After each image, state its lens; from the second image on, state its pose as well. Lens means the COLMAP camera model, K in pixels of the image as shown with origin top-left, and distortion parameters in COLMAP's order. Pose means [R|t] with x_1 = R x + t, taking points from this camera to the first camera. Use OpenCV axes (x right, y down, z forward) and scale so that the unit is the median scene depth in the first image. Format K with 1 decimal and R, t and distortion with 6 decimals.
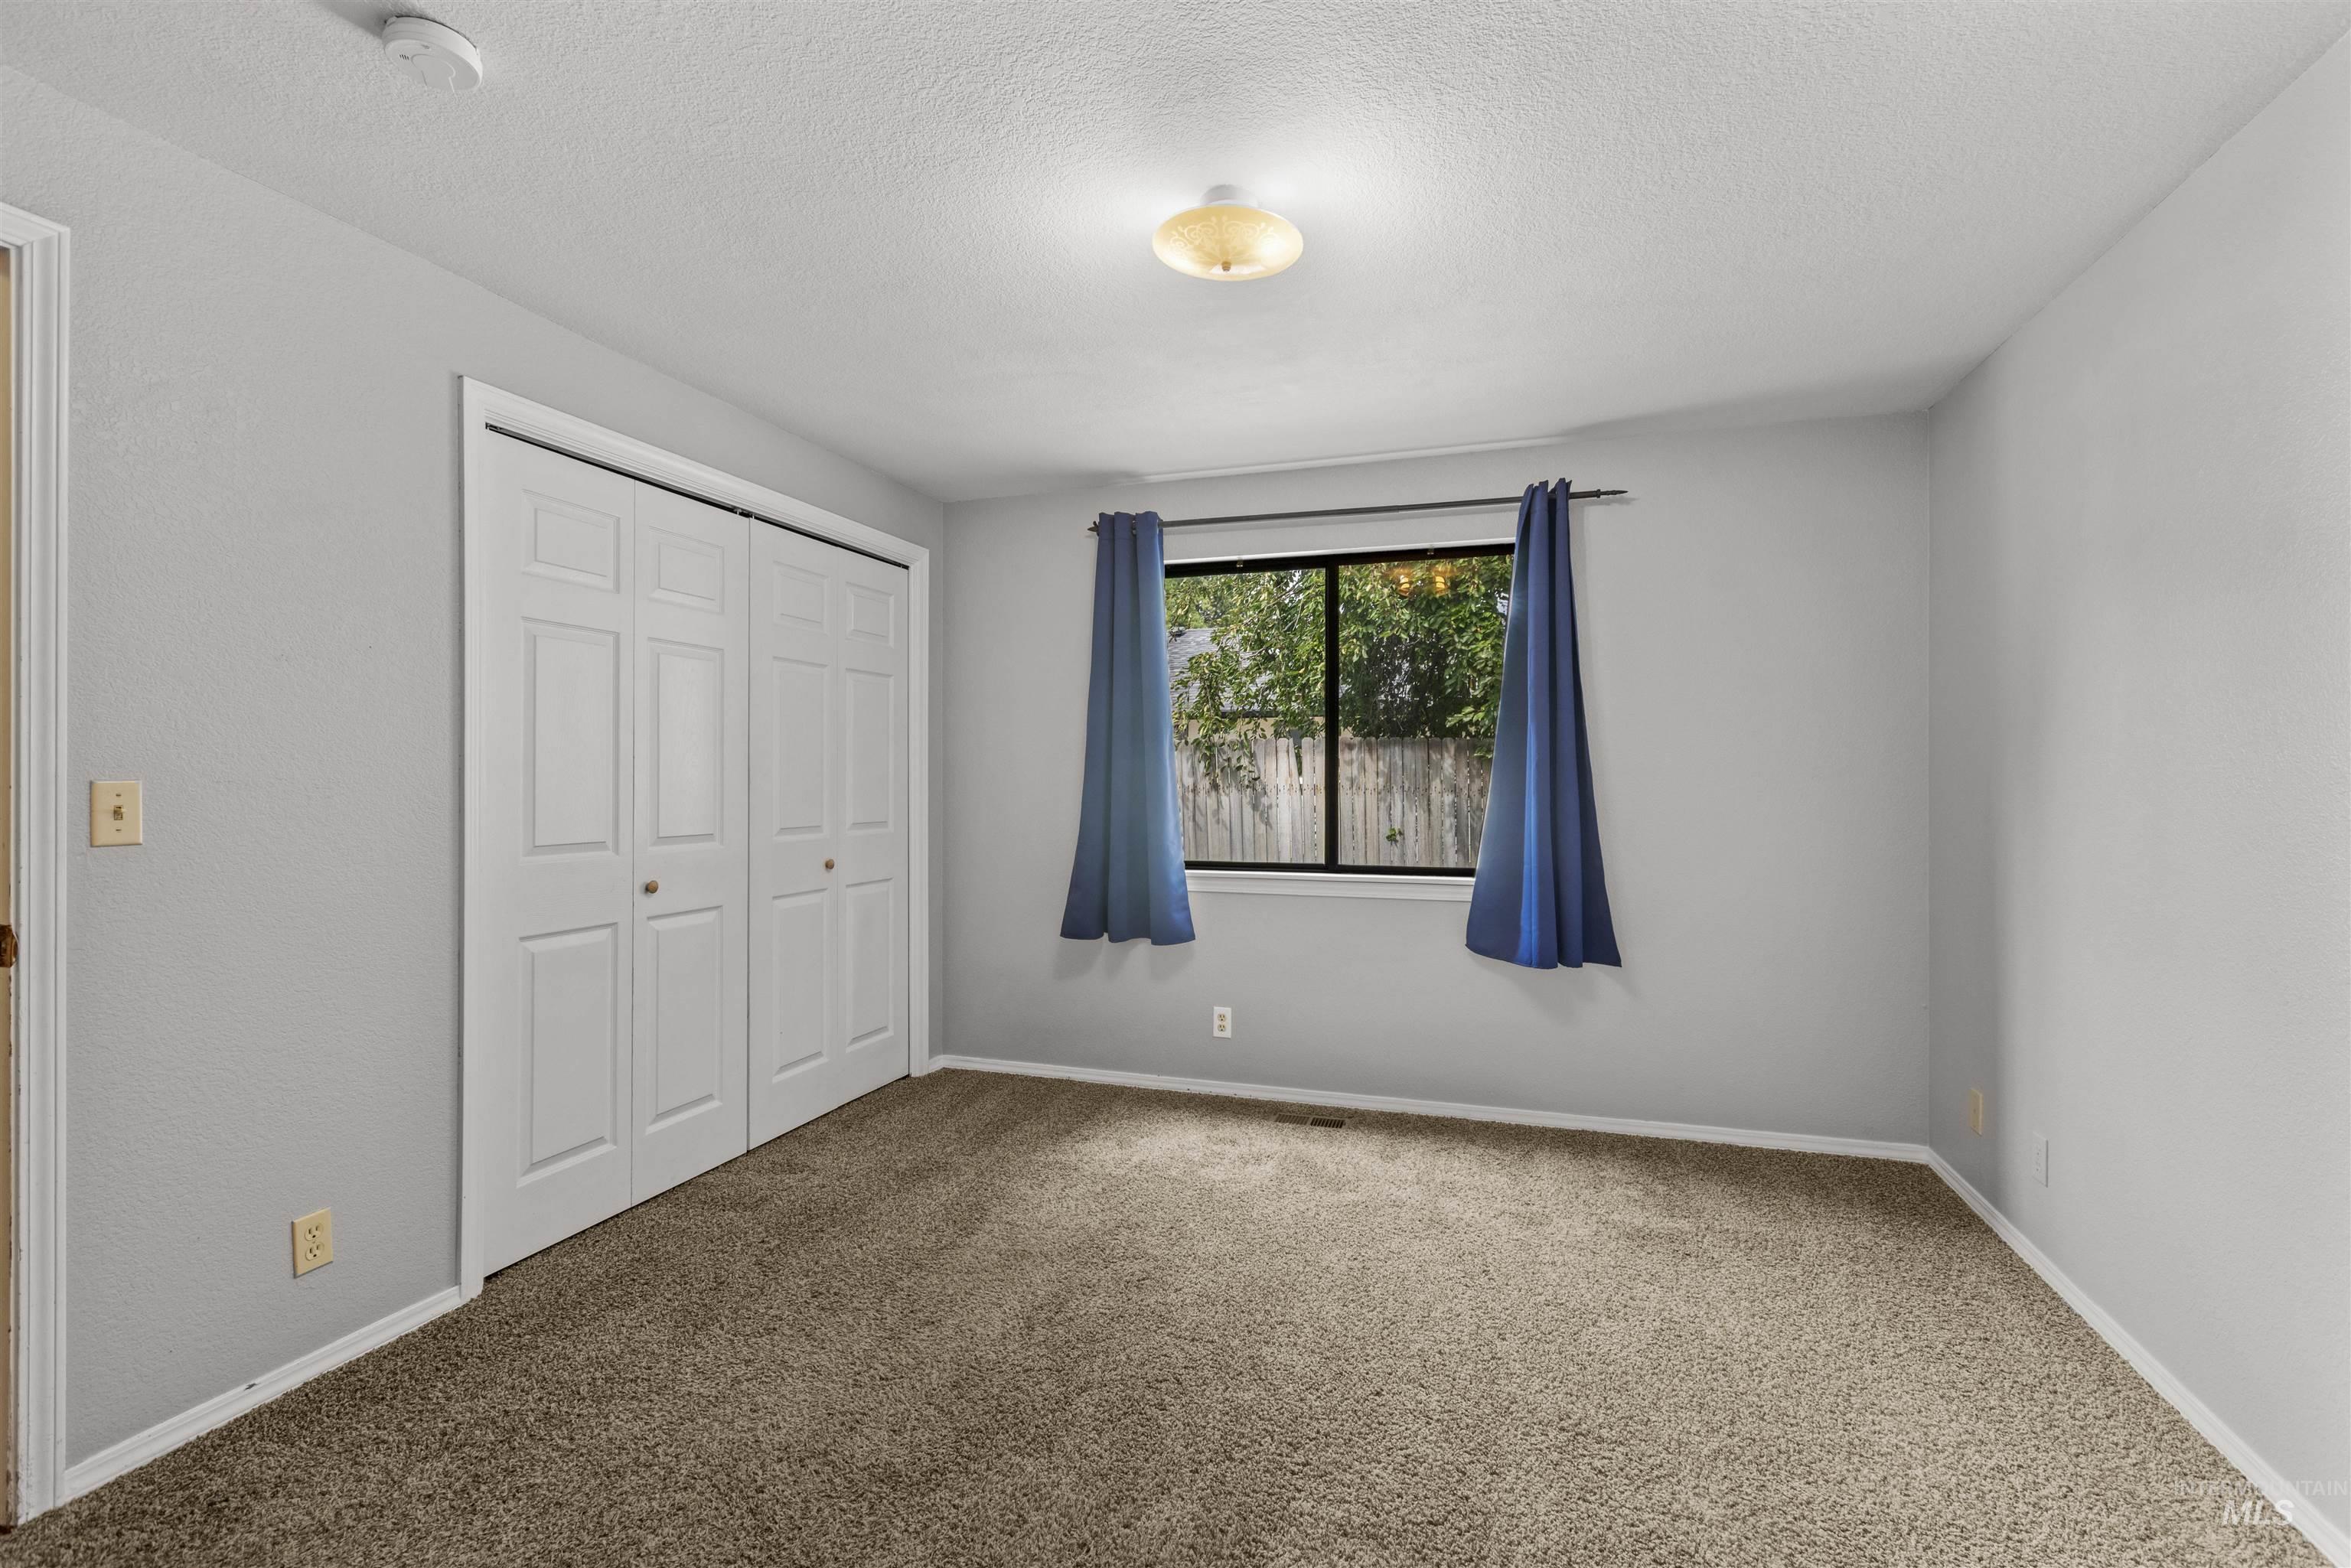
lens RADIAL K [[1049.1, 0, 1174.7], [0, 1049.1, 778.1], [0, 0, 1]] dist [-0.001648, 0.000253]
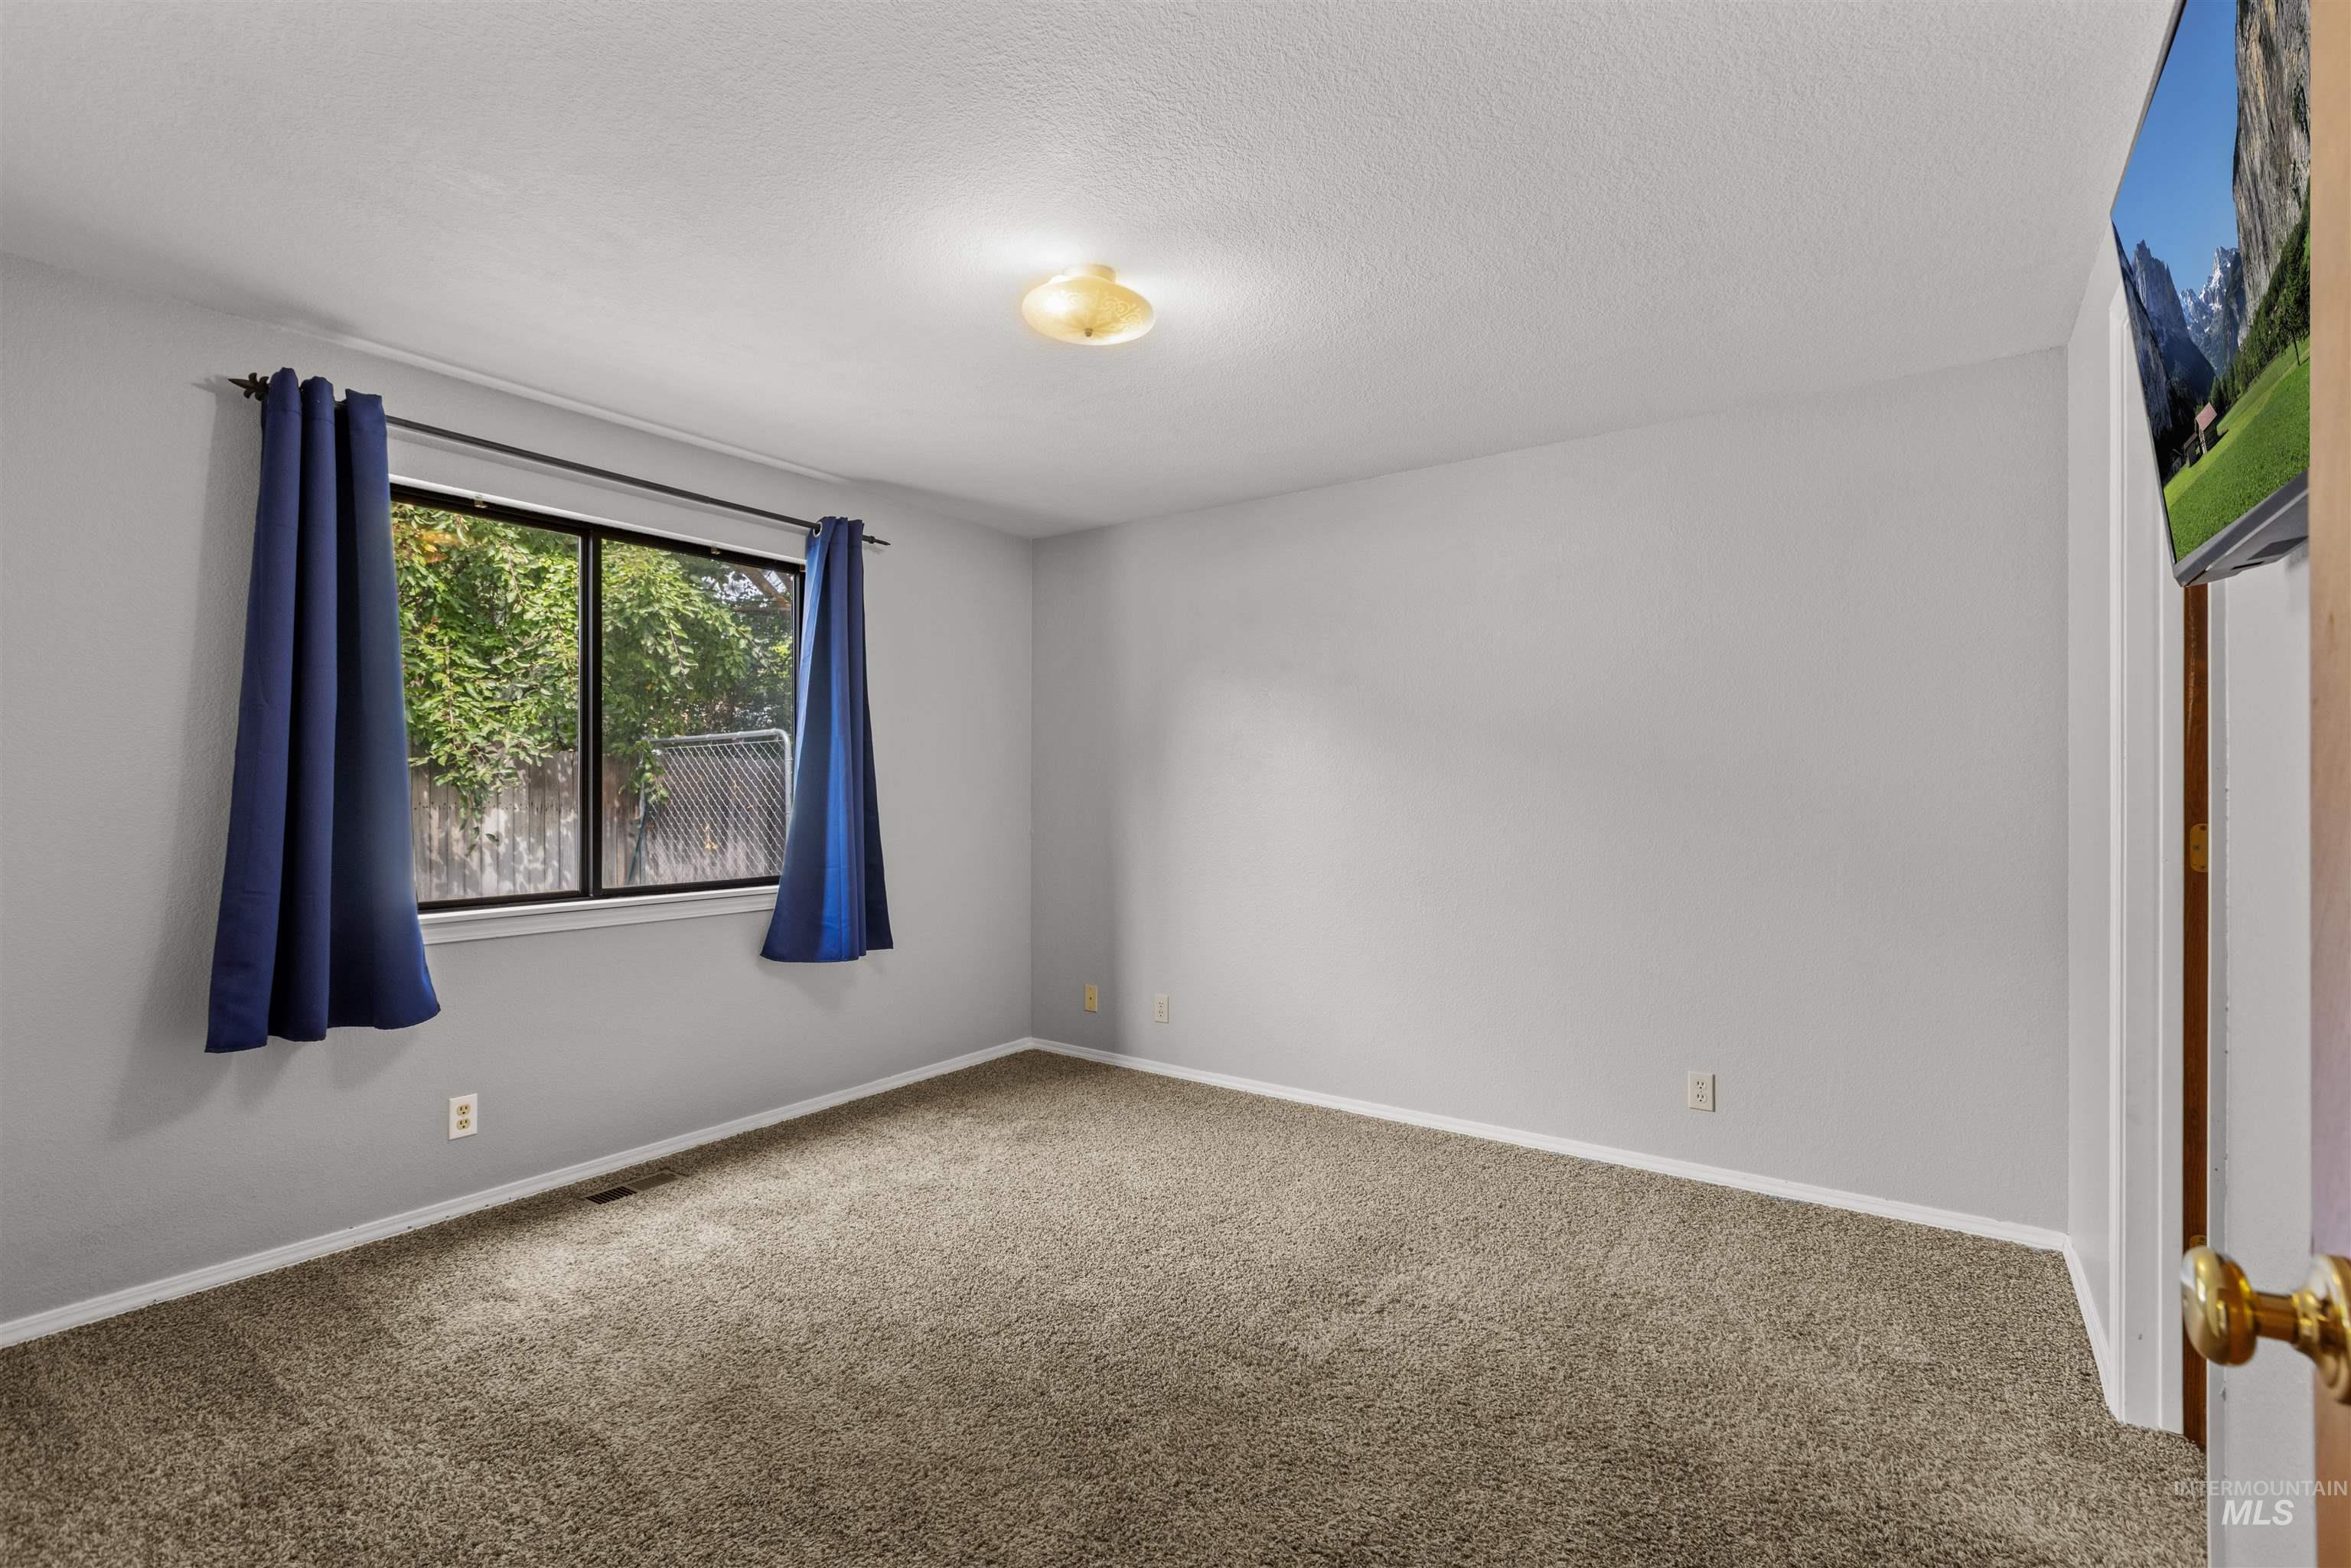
lens RADIAL K [[1048.9, 0, 1186.5], [0, 1048.9, 786.7], [0, 0, 1]] dist [0.001733, -0.000514]
pose [[0.289251, 0.002432, 0.957250, -0.572764], [0.000772, 0.999996, -0.002774, 0.002603], [-0.957253, 0.001541, 0.289248, 0.327312]]
